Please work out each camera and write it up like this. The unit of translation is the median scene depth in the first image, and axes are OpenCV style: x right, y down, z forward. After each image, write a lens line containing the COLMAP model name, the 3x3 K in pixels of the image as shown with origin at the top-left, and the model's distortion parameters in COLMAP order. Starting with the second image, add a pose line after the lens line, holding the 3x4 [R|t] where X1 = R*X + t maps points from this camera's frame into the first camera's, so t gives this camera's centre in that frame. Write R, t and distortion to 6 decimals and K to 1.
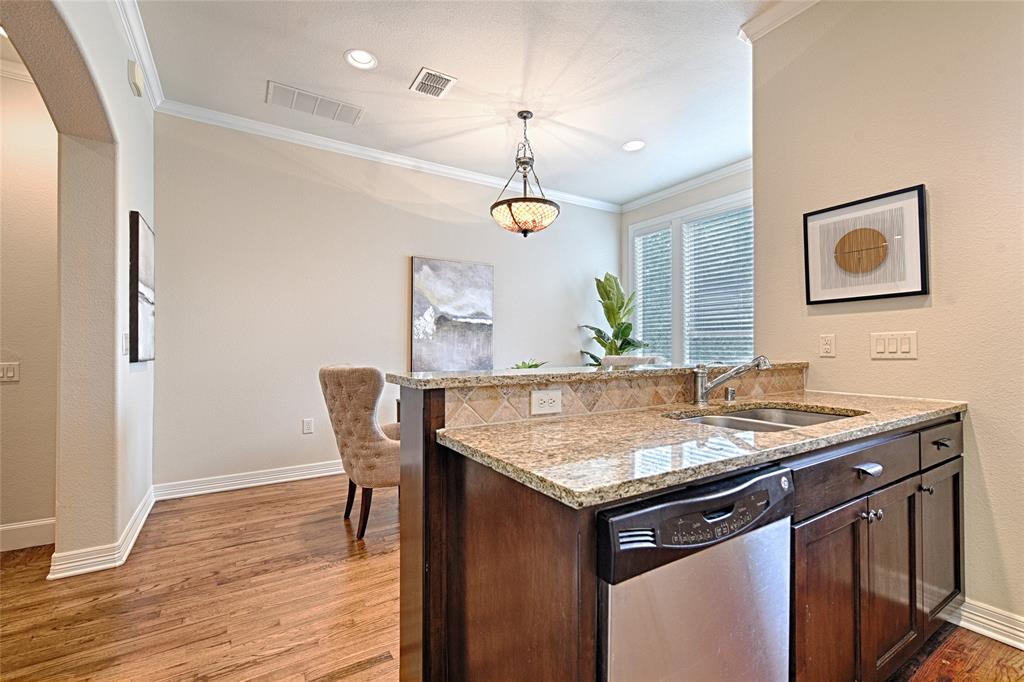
lens RADIAL K [[441.6, 0, 512.0], [0, 441.6, 341.0], [0, 0, 1]] dist [-0.000727, 0.000079]
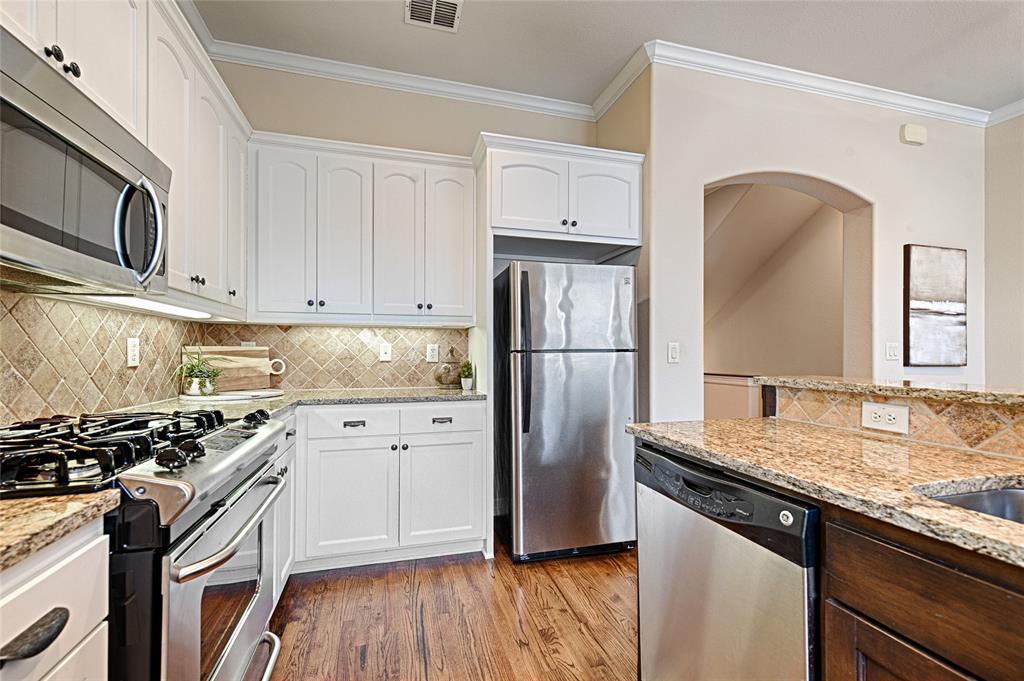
lens RADIAL K [[441.9, 0, 513.2], [0, 441.9, 354.2], [0, 0, 1]] dist [0.001856, 0.000168]
pose [[-0.279714, 0.003860, -0.960075, 1.153856], [0.011751, 0.999931, 0.000597, 0.002472], [0.960011, -0.011115, -0.279740, 0.544193]]
